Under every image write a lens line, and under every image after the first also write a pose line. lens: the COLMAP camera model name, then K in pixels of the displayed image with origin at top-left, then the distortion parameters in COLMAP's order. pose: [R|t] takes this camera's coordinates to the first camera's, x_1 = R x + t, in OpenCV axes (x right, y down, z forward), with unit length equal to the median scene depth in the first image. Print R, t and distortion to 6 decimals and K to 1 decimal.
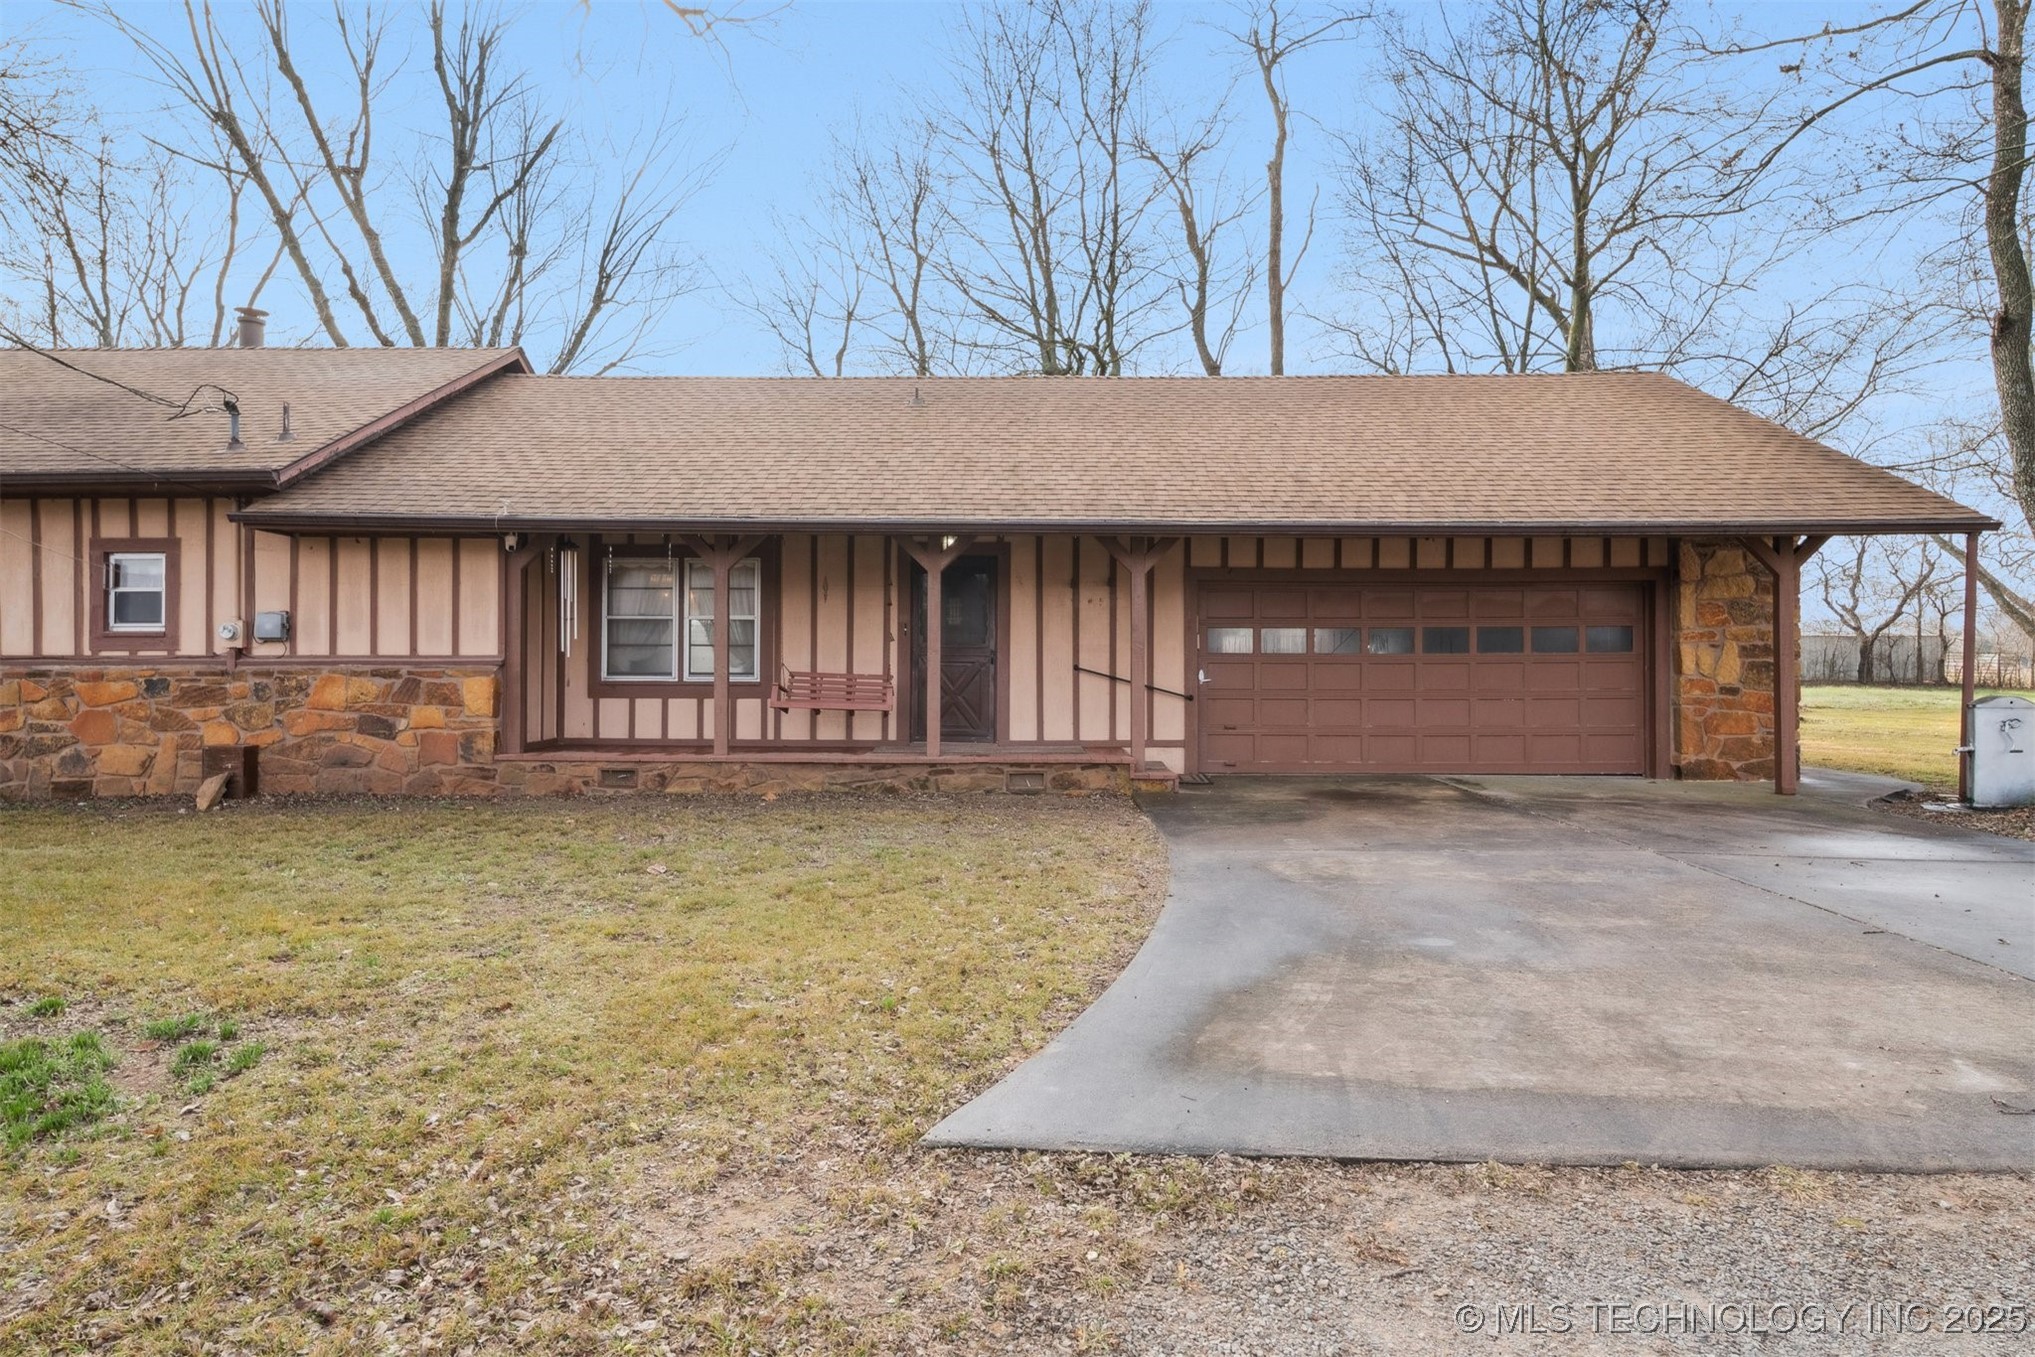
lens RADIAL K [[1083.9, 0, 1015.0], [0, 1083.9, 671.4], [0, 0, 1]] dist [0.005539, 0.000879]
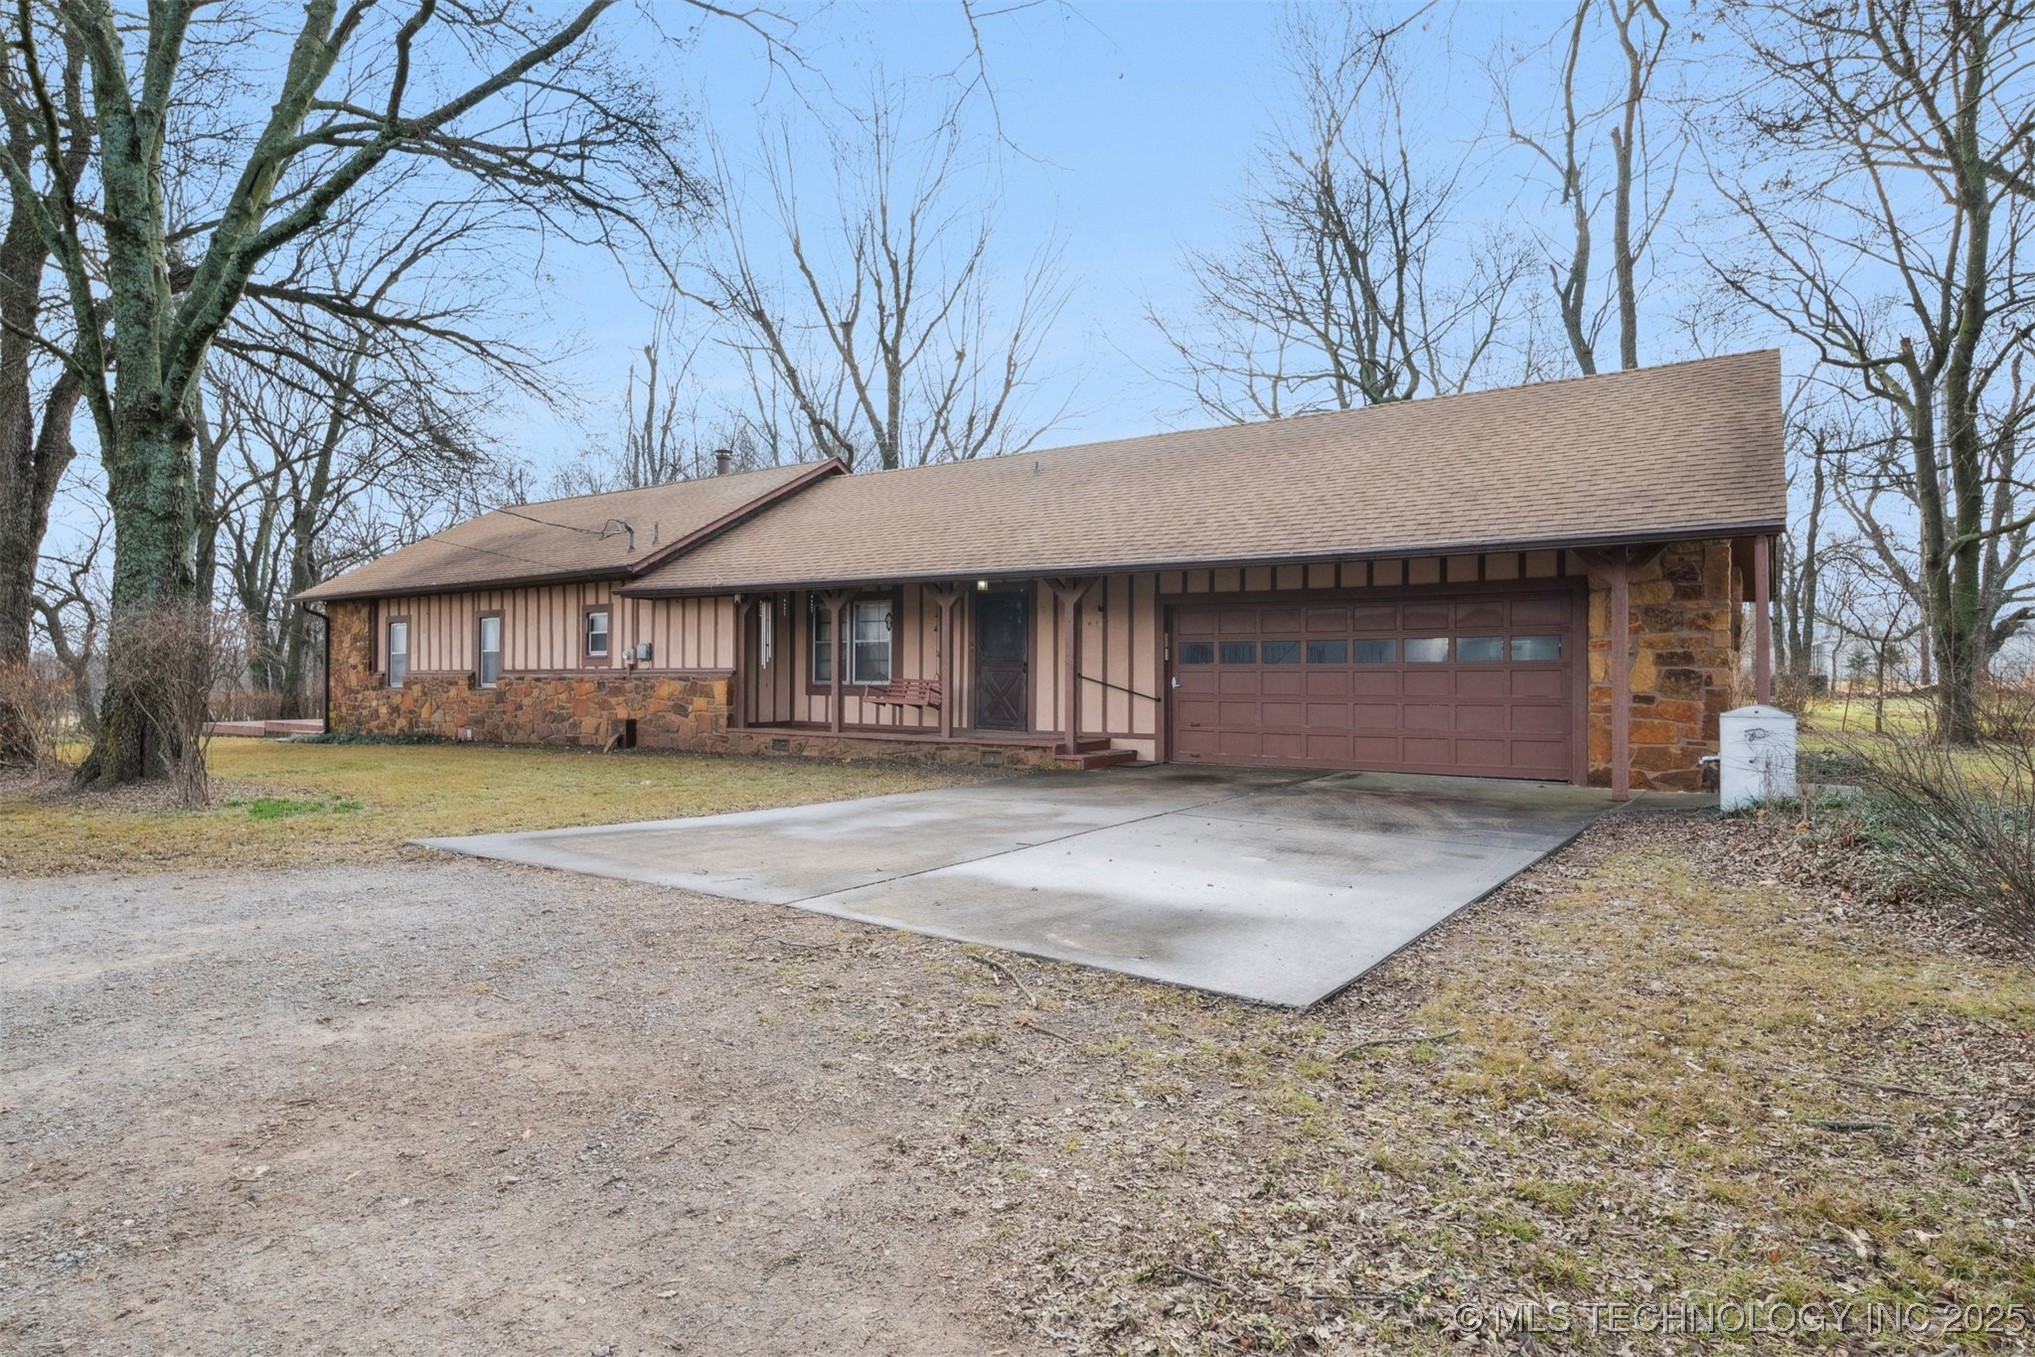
lens RADIAL K [[1083.9, 0, 1016.4], [0, 1083.9, 680.1], [0, 0, 1]] dist [0.005539, 0.000879]
pose [[0.838165, 0.002457, -0.545410, 0.772038], [-0.002266, 0.999997, 0.001023, 0.001005], [0.545411, 0.000378, 0.838168, -0.142328]]
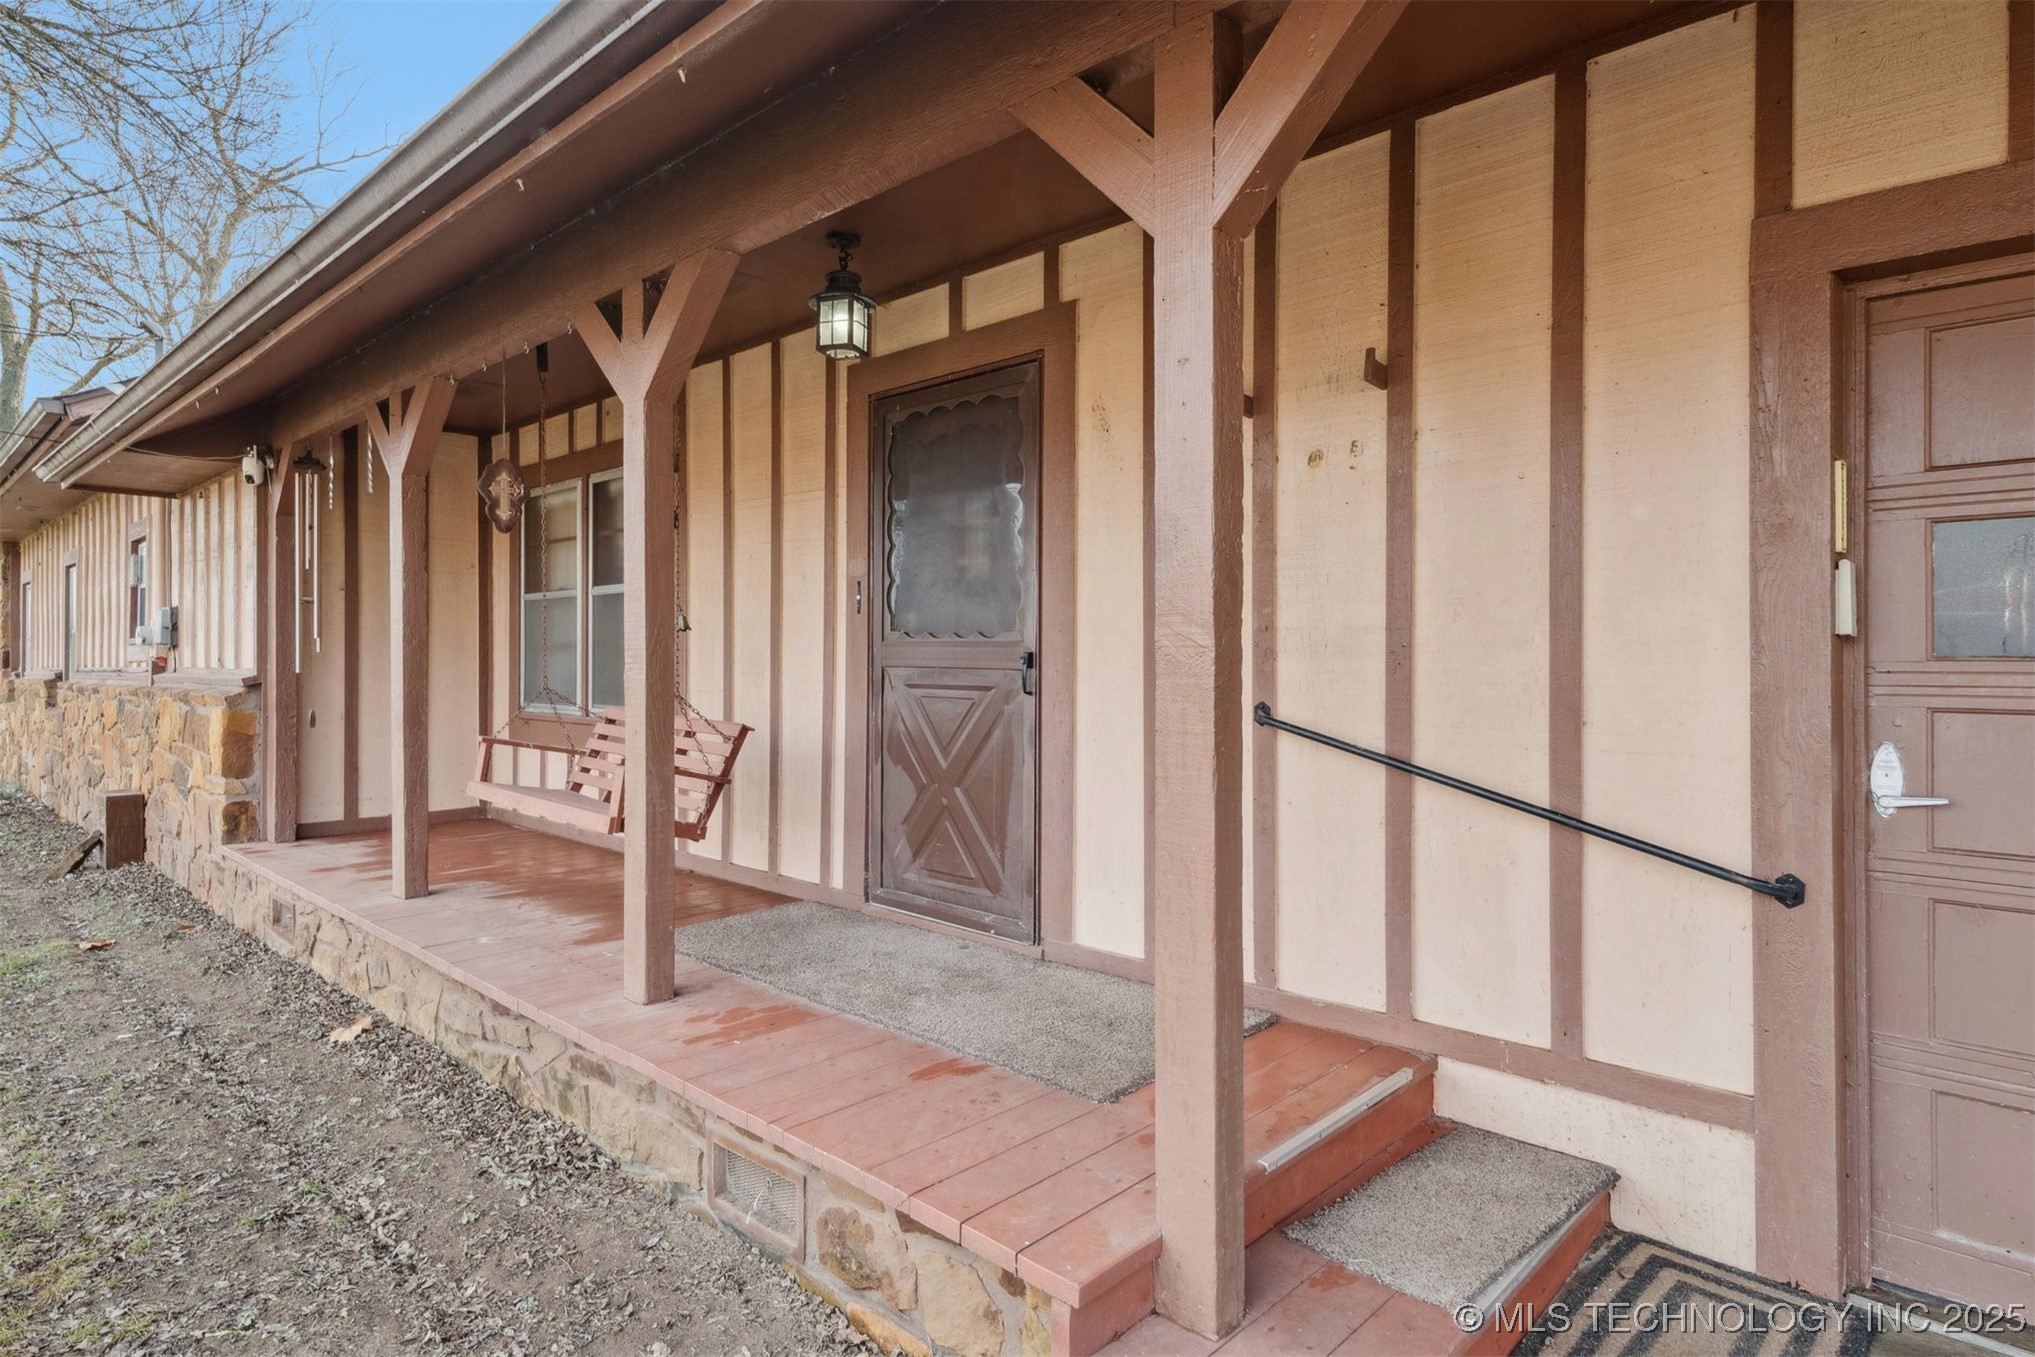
lens RADIAL K [[1083.9, 0, 1020.2], [0, 1083.9, 672.4], [0, 0, 1]] dist [0.005539, 0.000879]
pose [[0.734157, 0.004789, -0.678963, 0.211644], [-0.001592, 0.999985, 0.005331, -0.016353], [0.678978, -0.002833, 0.734153, 0.842940]]
